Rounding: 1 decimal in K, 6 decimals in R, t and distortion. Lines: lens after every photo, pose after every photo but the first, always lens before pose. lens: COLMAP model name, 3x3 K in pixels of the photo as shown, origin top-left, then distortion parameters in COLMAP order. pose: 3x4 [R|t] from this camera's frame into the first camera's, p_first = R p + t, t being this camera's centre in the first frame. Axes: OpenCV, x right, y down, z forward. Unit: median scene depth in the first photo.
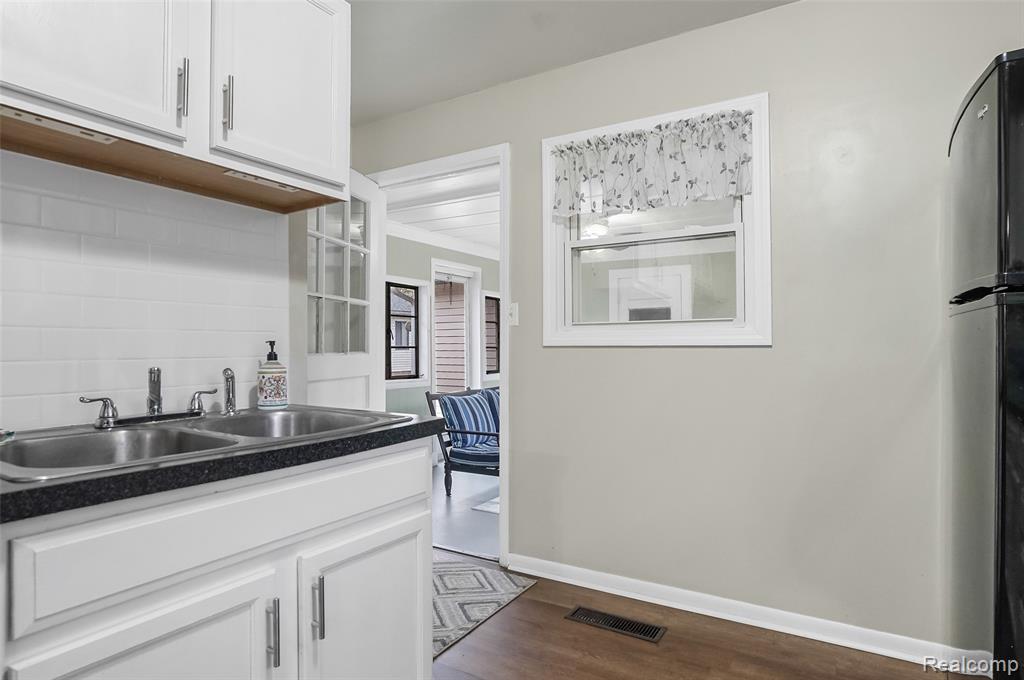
lens RADIAL K [[557.9, 0, 510.3], [0, 557.9, 340.3], [0, 0, 1]] dist [-0.044425, 0.019268]
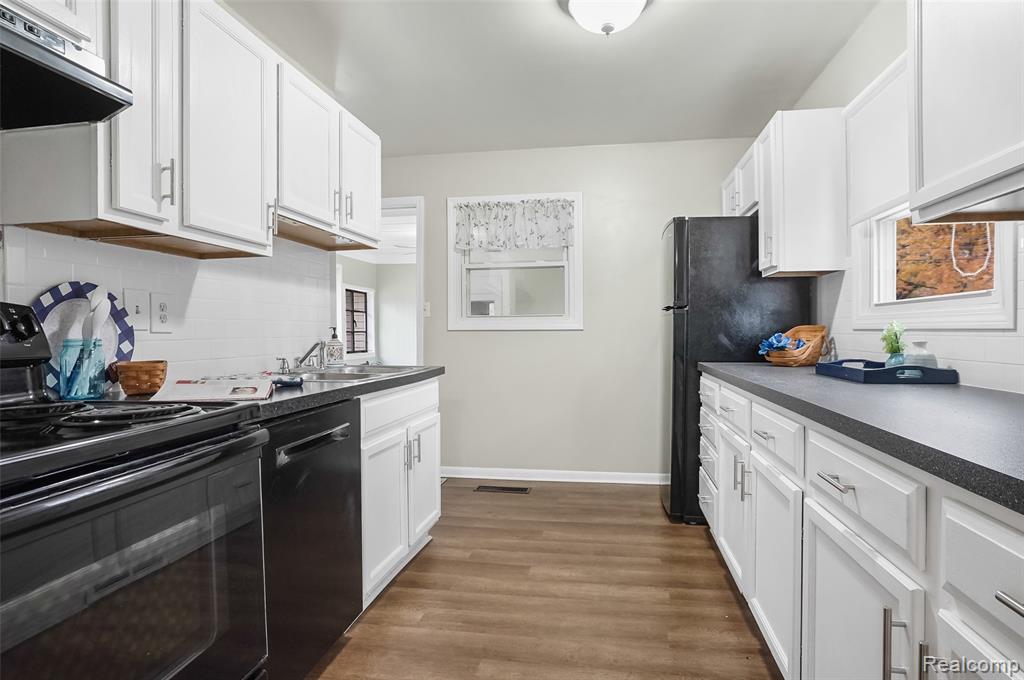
lens RADIAL K [[557.9, 0, 514.2], [0, 557.9, 335.0], [0, 0, 1]] dist [-0.044425, 0.019268]
pose [[0.928413, -0.004509, 0.371523, -0.395319], [-0.001798, 0.999860, 0.016628, -0.003662], [-0.371546, -0.016105, 0.928275, -0.587651]]
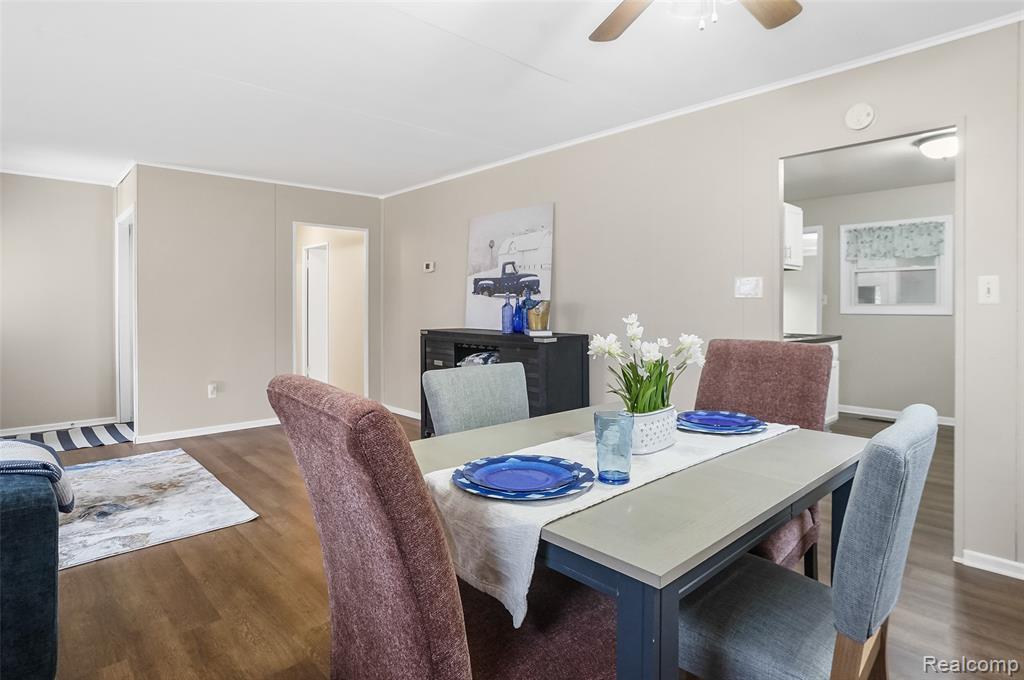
lens RADIAL K [[557.9, 0, 500.1], [0, 557.9, 308.5], [0, 0, 1]] dist [-0.044425, 0.019268]
pose [[0.962562, 0.002305, -0.271052, -0.781546], [0.001513, 0.999903, 0.013874, -0.054022], [0.271057, -0.013764, 0.962465, -1.823478]]
